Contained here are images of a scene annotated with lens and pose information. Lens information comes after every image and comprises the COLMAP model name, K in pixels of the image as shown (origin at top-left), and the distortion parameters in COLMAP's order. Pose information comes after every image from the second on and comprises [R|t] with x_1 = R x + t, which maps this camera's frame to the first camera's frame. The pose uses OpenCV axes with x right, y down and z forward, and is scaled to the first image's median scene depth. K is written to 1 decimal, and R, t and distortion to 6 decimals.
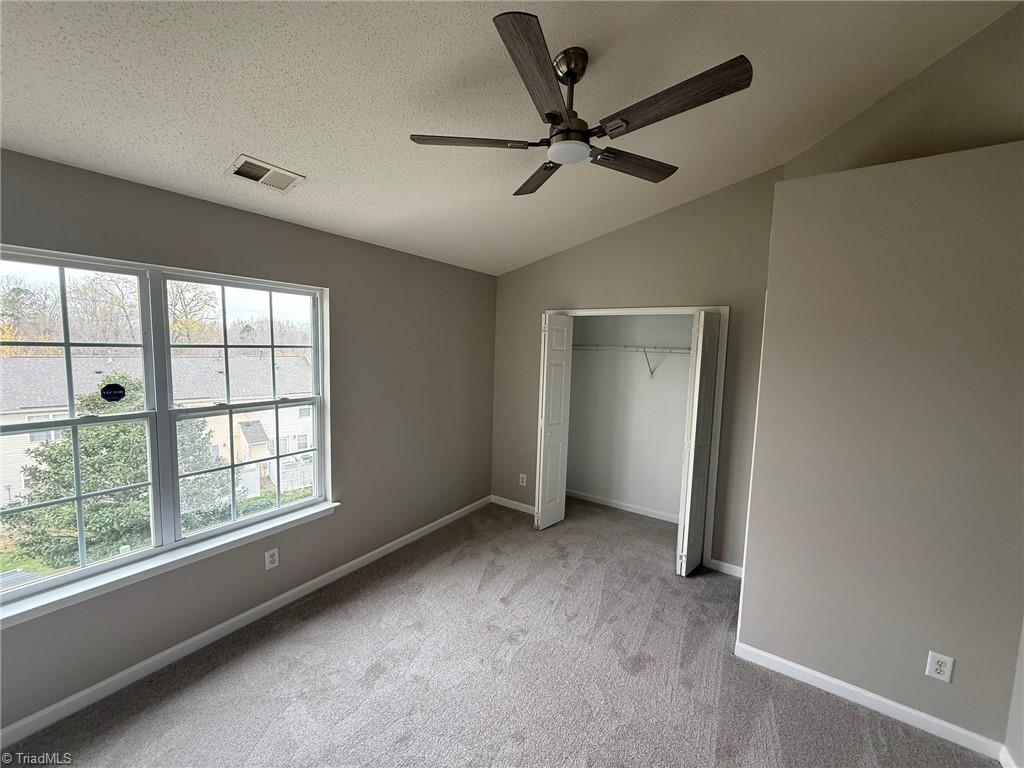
lens RADIAL K [[407.6, 0, 512.0], [0, 407.6, 384.0], [0, 0, 1]] dist [0.000661, -0.000296]
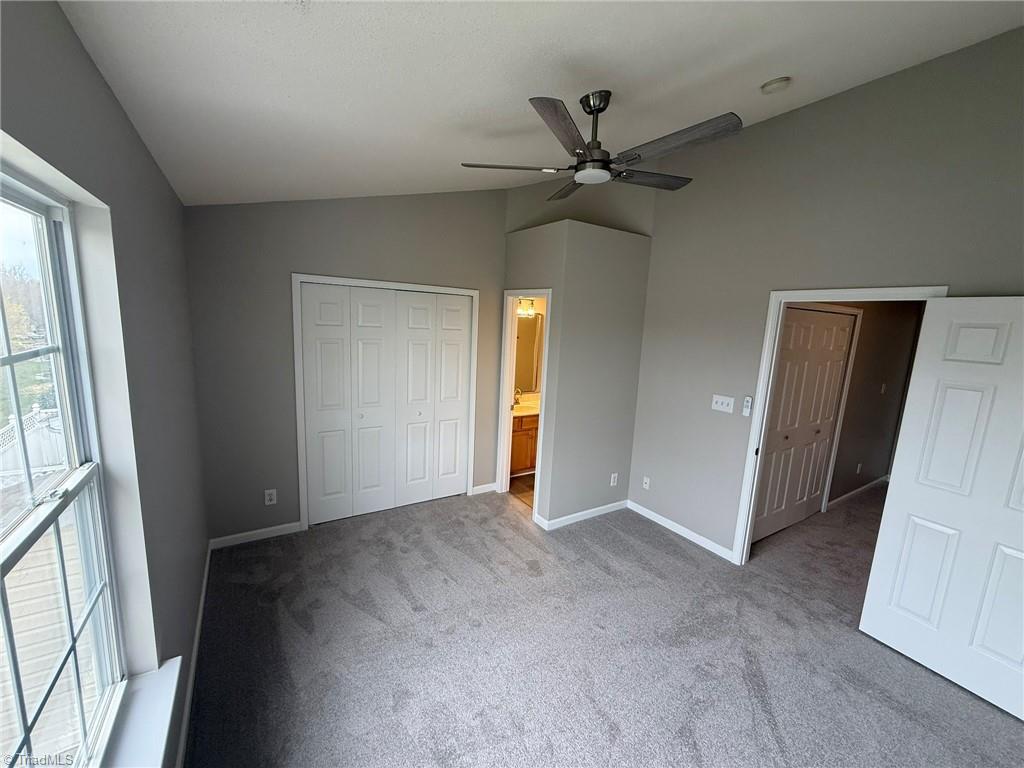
lens RADIAL K [[407.6, 0, 512.0], [0, 407.6, 384.0], [0, 0, 1]] dist [0.000661, -0.000296]
pose [[0.391383, -0.153661, 0.907308, -0.685673], [0.048840, 0.988039, 0.146266, -0.090716], [-0.918931, -0.012933, 0.394207, 0.449619]]
